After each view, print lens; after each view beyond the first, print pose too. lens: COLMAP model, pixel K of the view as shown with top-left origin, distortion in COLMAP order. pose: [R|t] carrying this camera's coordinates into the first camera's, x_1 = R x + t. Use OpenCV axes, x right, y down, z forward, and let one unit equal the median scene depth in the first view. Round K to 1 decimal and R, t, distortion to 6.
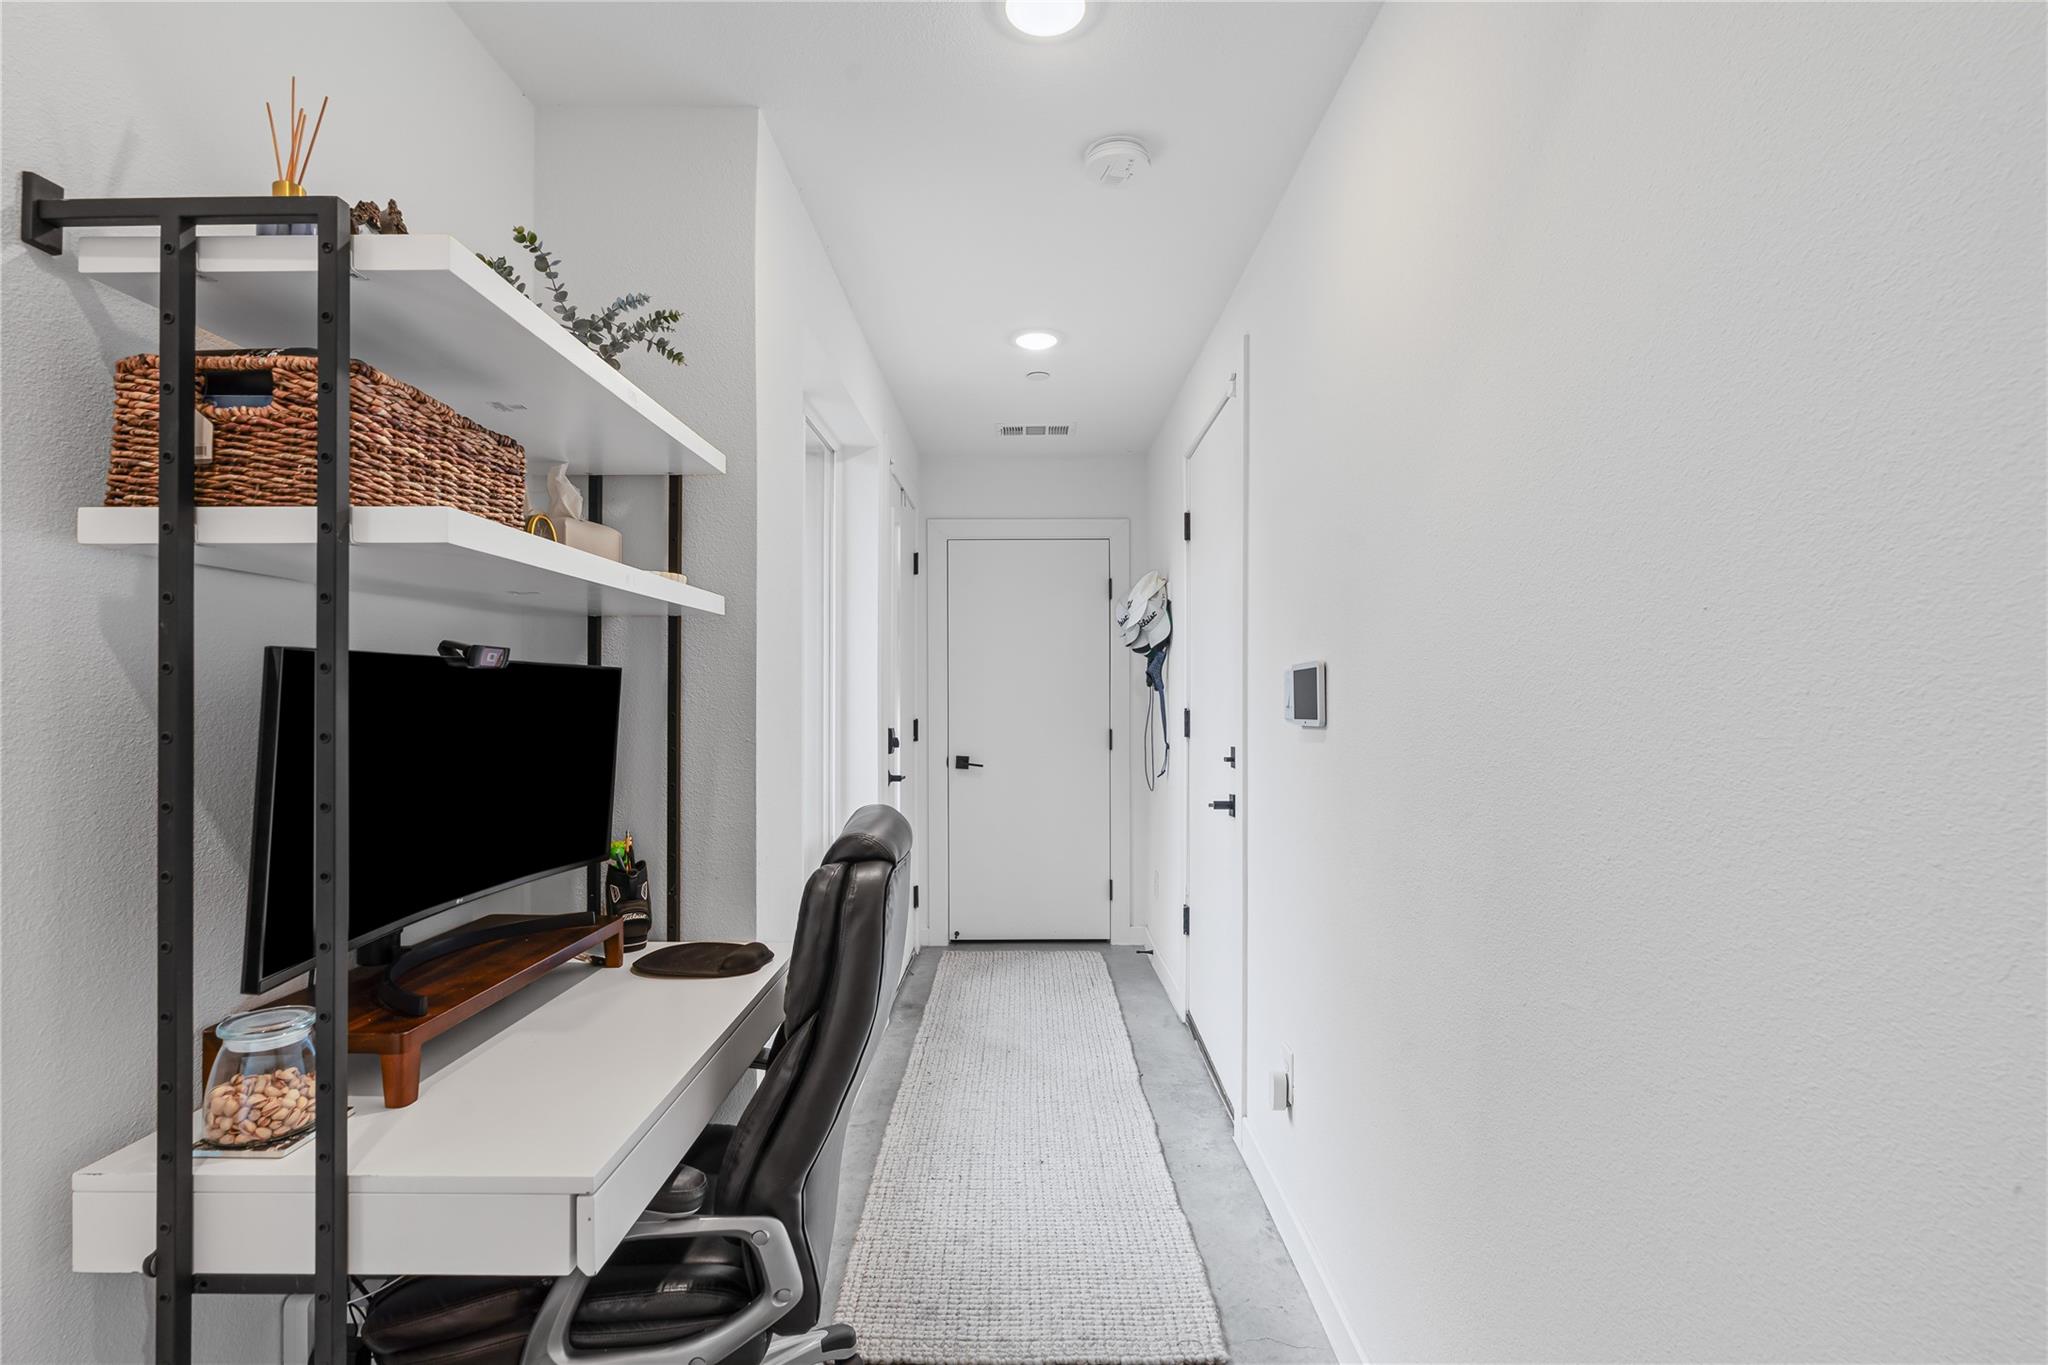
lens RADIAL K [[950.4, 0, 1030.6], [0, 950.4, 689.4], [0, 0, 1]] dist [-0.000244, 0.000707]
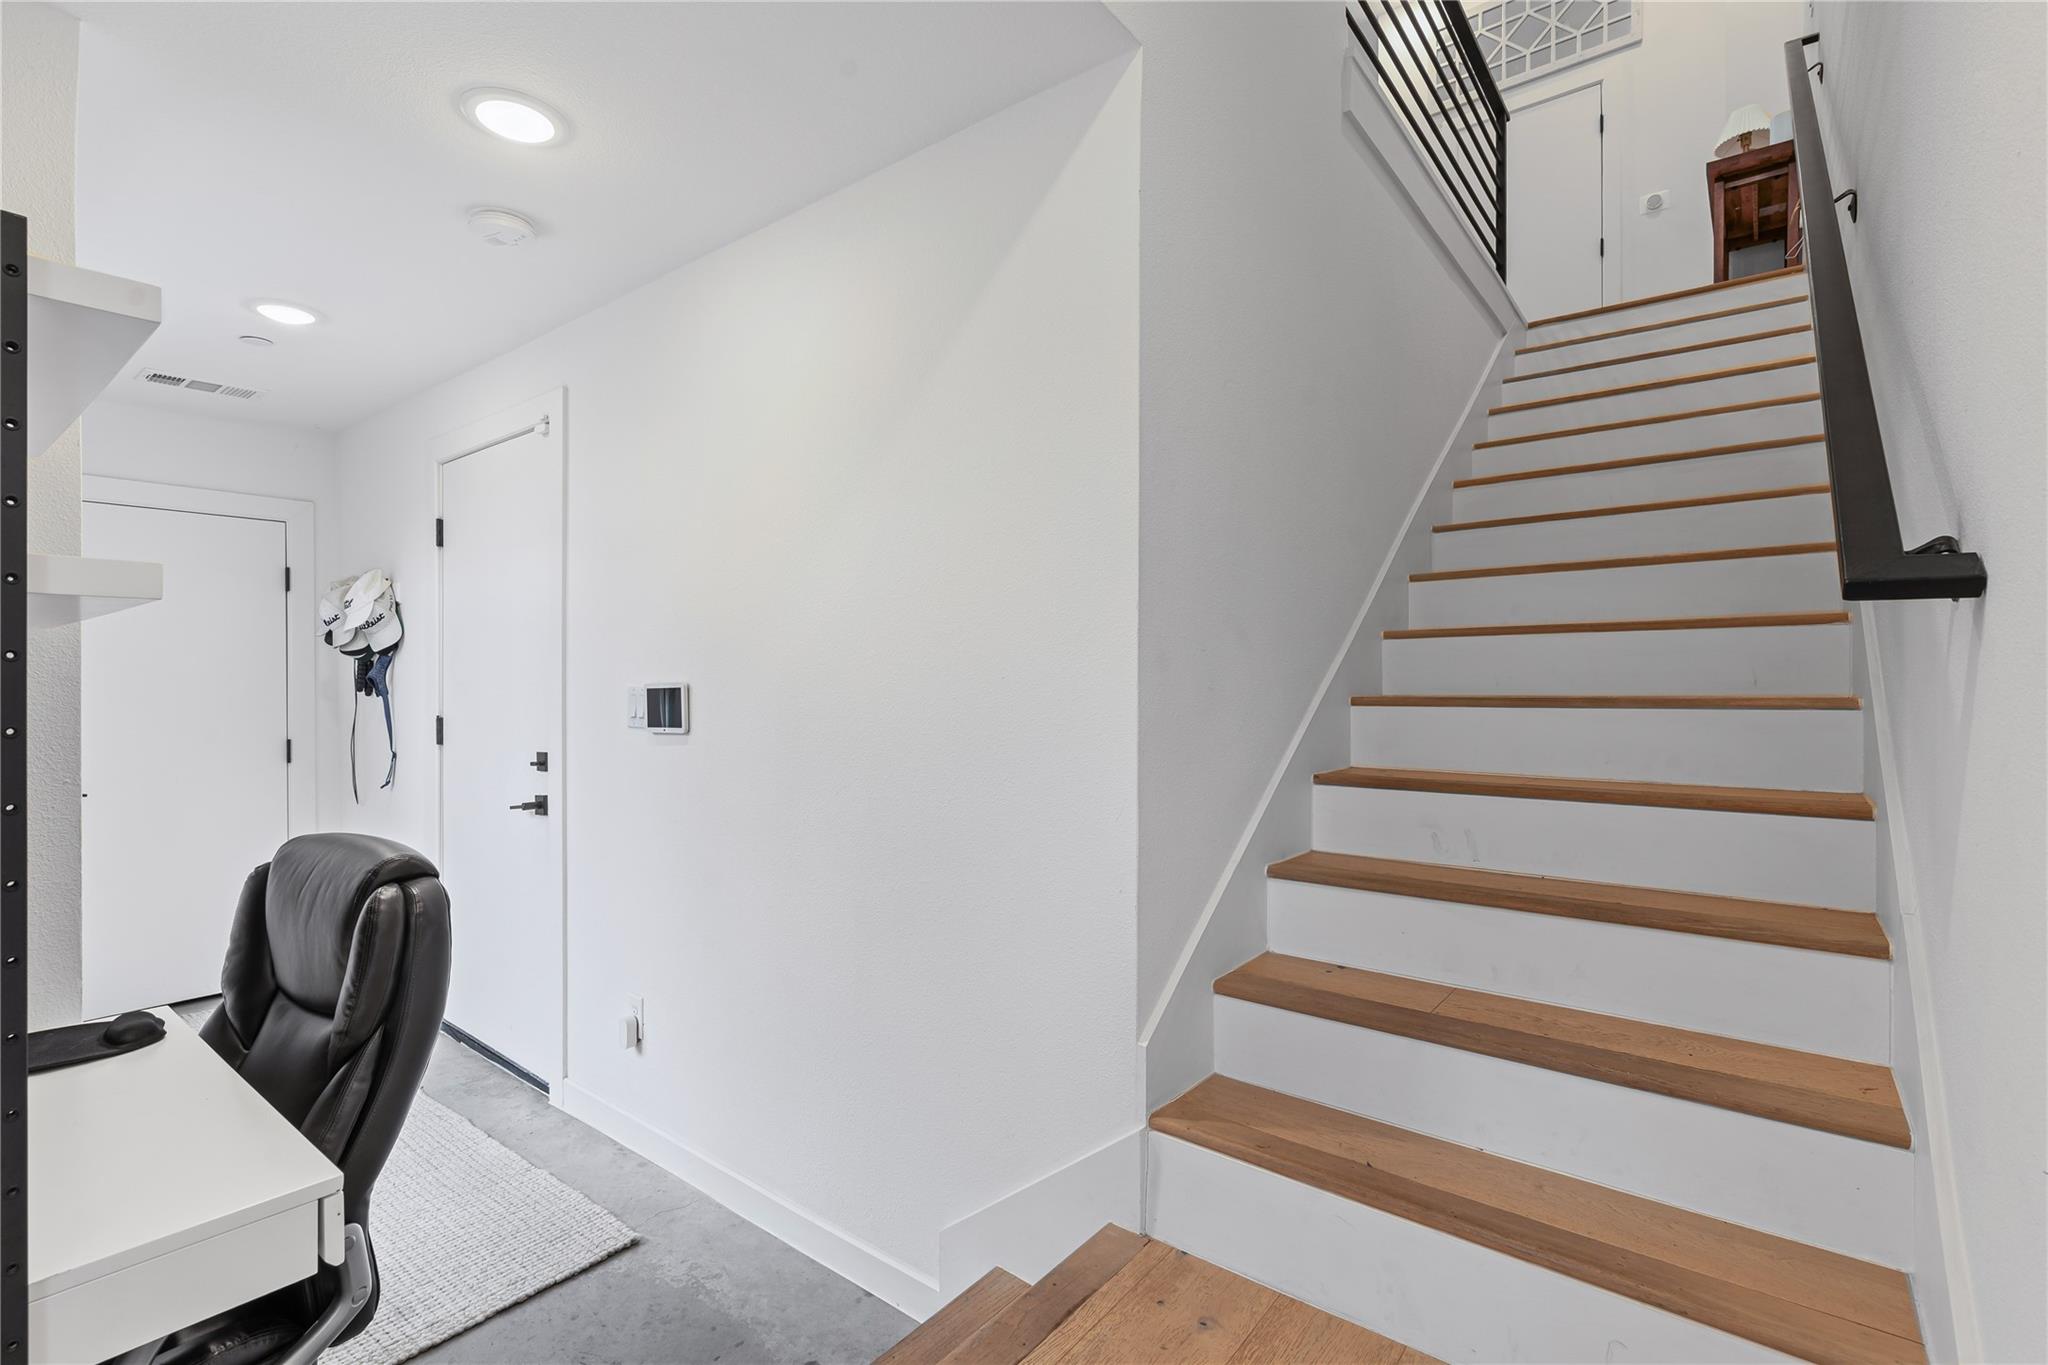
lens RADIAL K [[931.4, 0, 1024.0], [0, 931.4, 682.5], [0, 0, 1]] dist [0.001256, 0.000604]
pose [[0.618046, -0.001687, 0.786140, -0.290718], [-0.001575, 0.999993, 0.003383, -0.024935], [-0.786141, -0.003329, 0.618039, -0.107644]]
